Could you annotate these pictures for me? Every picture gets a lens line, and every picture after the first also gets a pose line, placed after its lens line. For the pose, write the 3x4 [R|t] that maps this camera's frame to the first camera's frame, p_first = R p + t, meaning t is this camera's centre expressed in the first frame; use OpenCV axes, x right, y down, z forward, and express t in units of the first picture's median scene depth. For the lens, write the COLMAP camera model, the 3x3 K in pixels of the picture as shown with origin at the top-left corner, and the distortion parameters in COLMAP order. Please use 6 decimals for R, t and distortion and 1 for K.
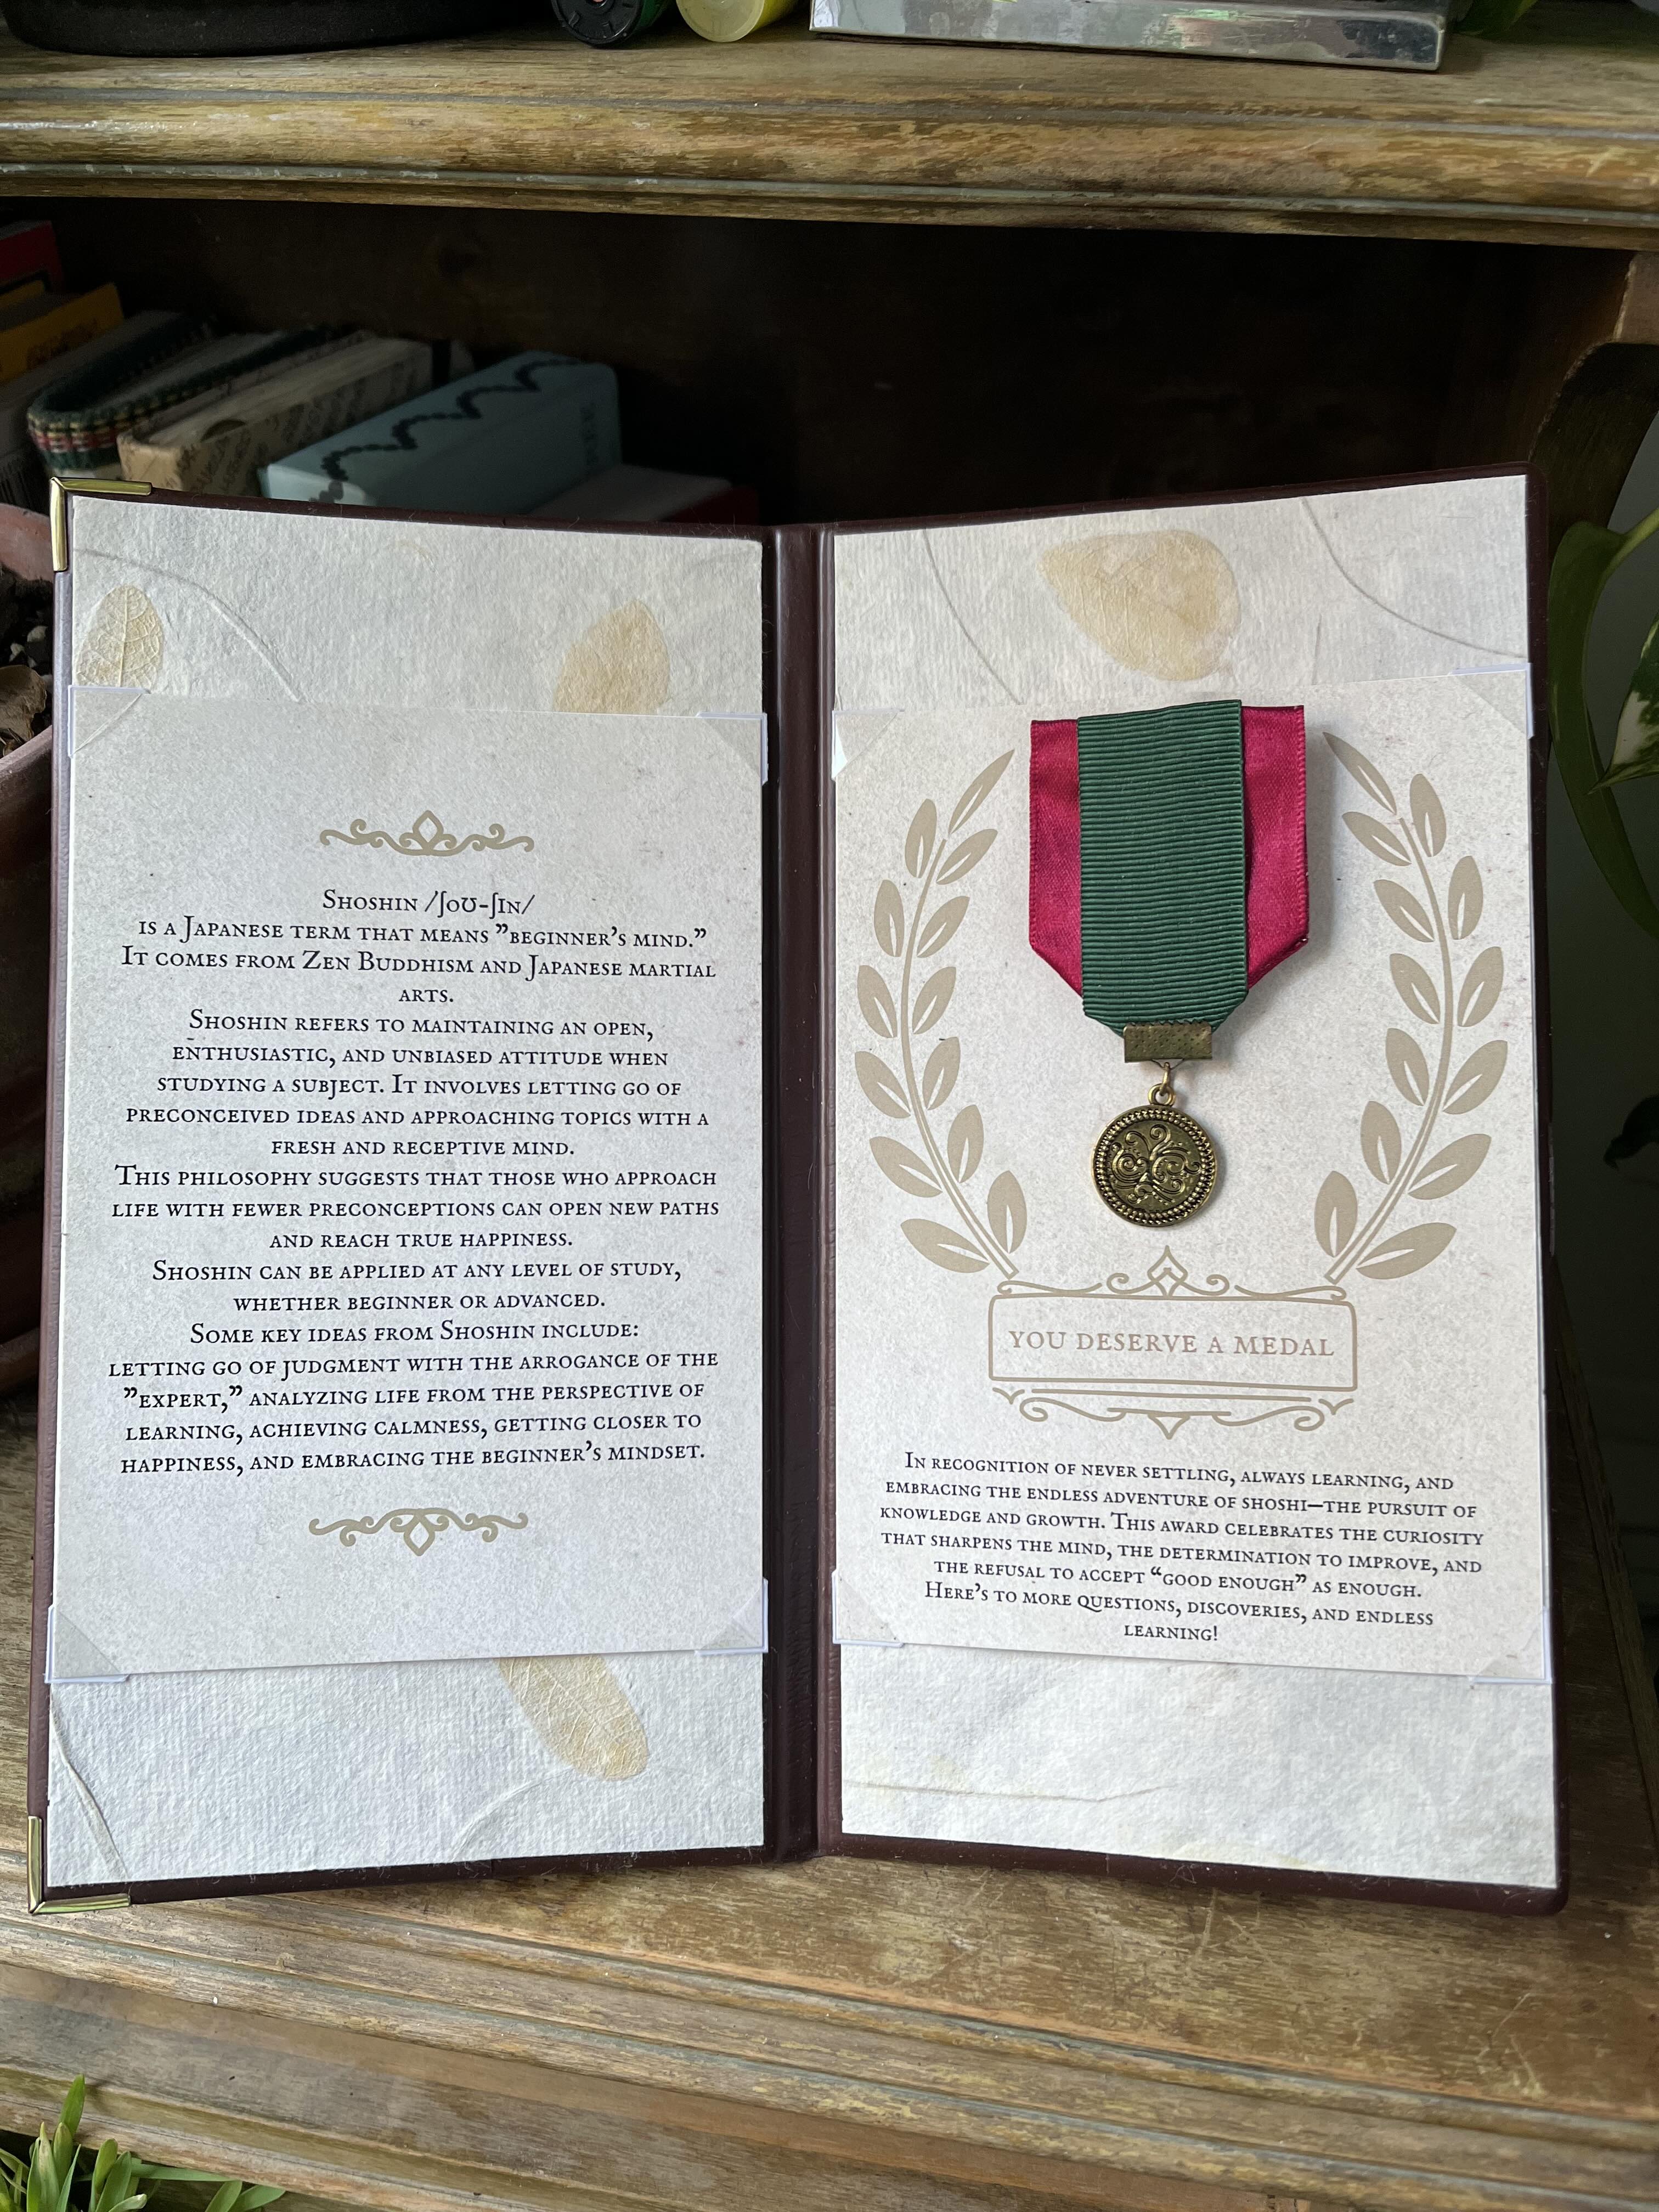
lens RADIAL K [[1735.1, 0, 829.5], [0, 1735.1, 1106.0], [0, 0, 1]] dist [0.111737, -0.165711]
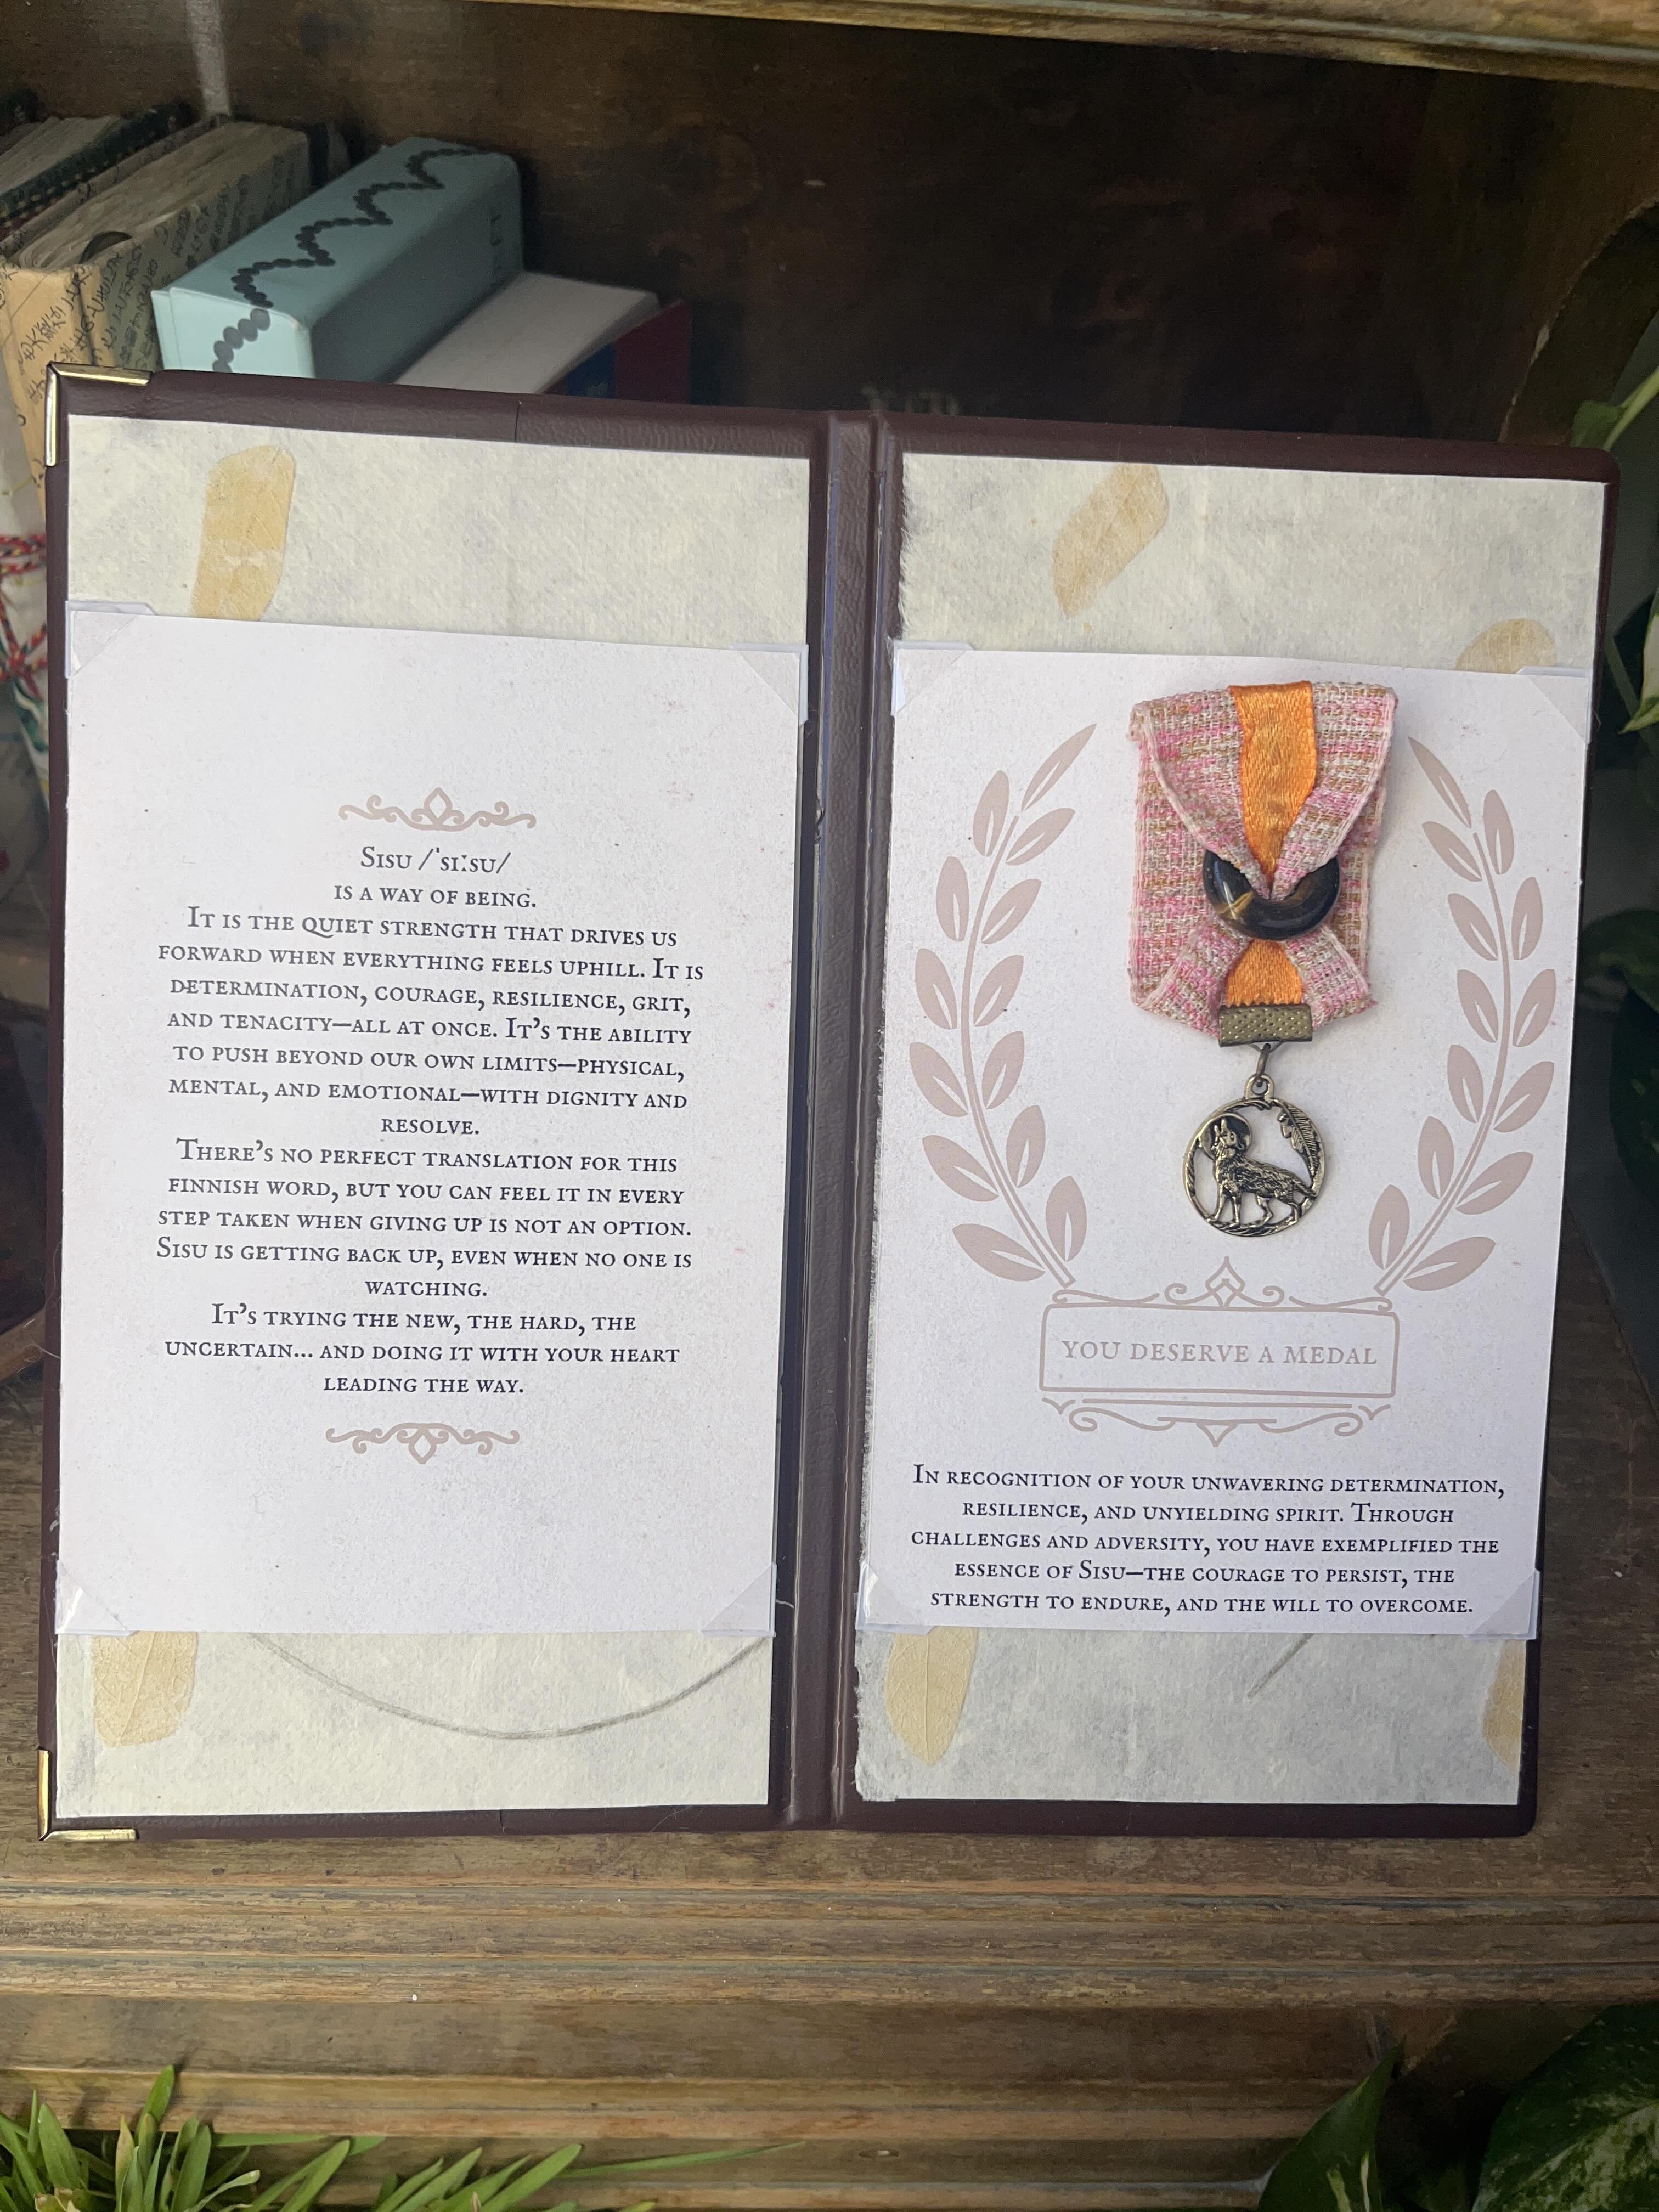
lens RADIAL K [[1735.1, 0, 829.5], [0, 1735.1, 1106.0], [0, 0, 1]] dist [0.111737, -0.165711]
pose [[0.980406, -0.081283, 0.179437, -0.269064], [0.059136, 0.990329, 0.125501, -0.082194], [-0.187903, -0.112431, 0.975731, 0.080512]]
